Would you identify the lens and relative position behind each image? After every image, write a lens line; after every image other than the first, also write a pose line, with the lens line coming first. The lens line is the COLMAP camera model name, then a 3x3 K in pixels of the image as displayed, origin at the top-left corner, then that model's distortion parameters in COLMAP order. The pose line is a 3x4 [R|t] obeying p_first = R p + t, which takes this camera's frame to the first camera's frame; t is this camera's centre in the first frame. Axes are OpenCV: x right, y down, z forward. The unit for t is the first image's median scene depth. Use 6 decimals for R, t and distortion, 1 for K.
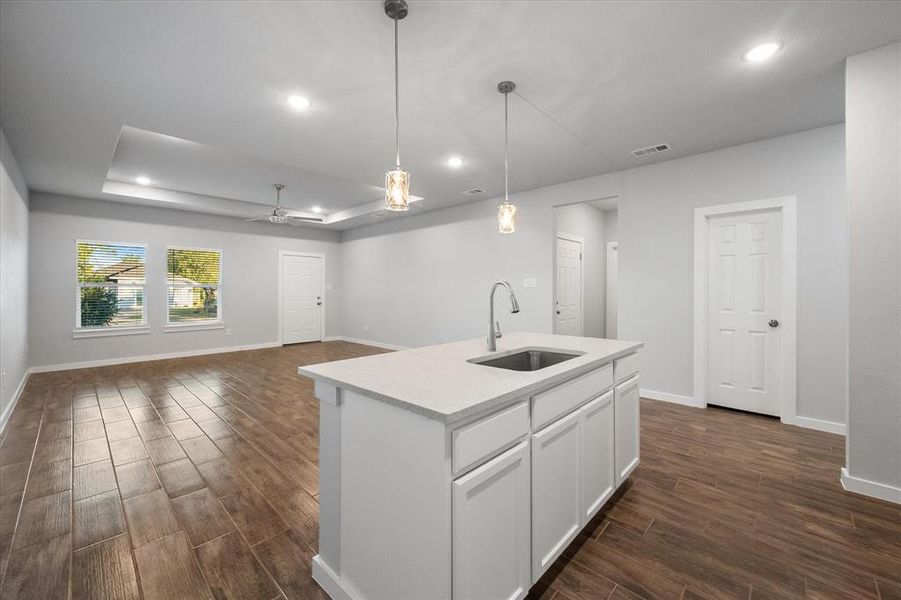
lens RADIAL K [[360.6, 0, 452.0], [0, 360.6, 294.6], [0, 0, 1]] dist [0.000428, 0.000087]
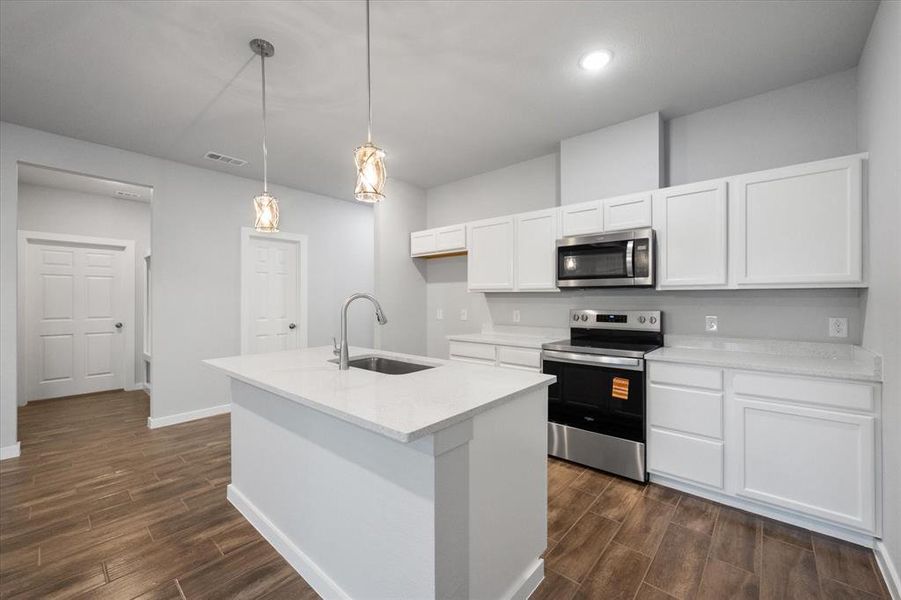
lens RADIAL K [[364.7, 0, 453.2], [0, 364.7, 300.4], [0, 0, 1]] dist [-0.000273, -0.000131]
pose [[-0.040538, 0.002516, 0.999175, -0.674745], [0.012248, 0.999923, -0.002021, -0.008629], [-0.999103, 0.012156, -0.040566, 0.623331]]
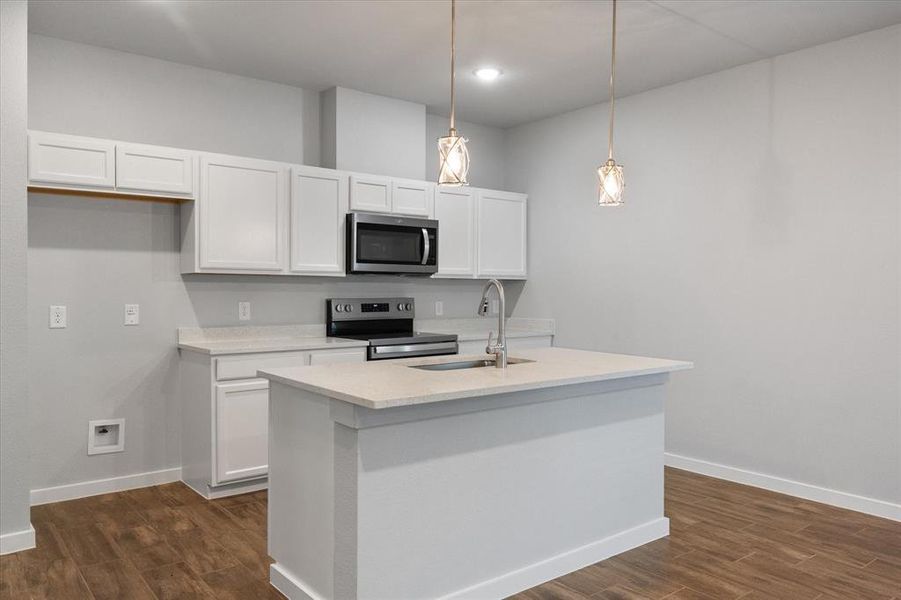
lens RADIAL K [[667.6, 0, 453.9], [0, 667.6, 297.9], [0, 0, 1]] dist [-0.006999, -0.001593]
pose [[-0.990111, -0.004215, 0.140226, 0.004492], [-0.000380, 0.999625, 0.027365, -0.028285], [-0.140288, 0.027041, -0.989741, 2.001928]]
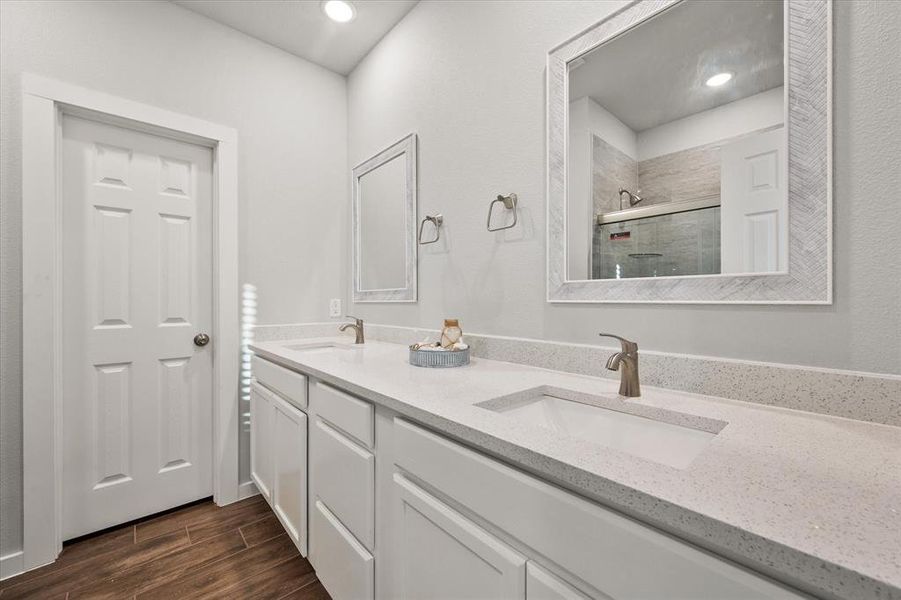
lens RADIAL K [[364.7, 0, 453.2], [0, 364.7, 300.4], [0, 0, 1]] dist [-0.000273, -0.000131]
pose [[0.089306, 0.000252, 0.996004, 0.472190], [0.010891, 0.999940, -0.001230, 0.027879], [-0.995945, 0.010958, 0.089298, 0.745625]]
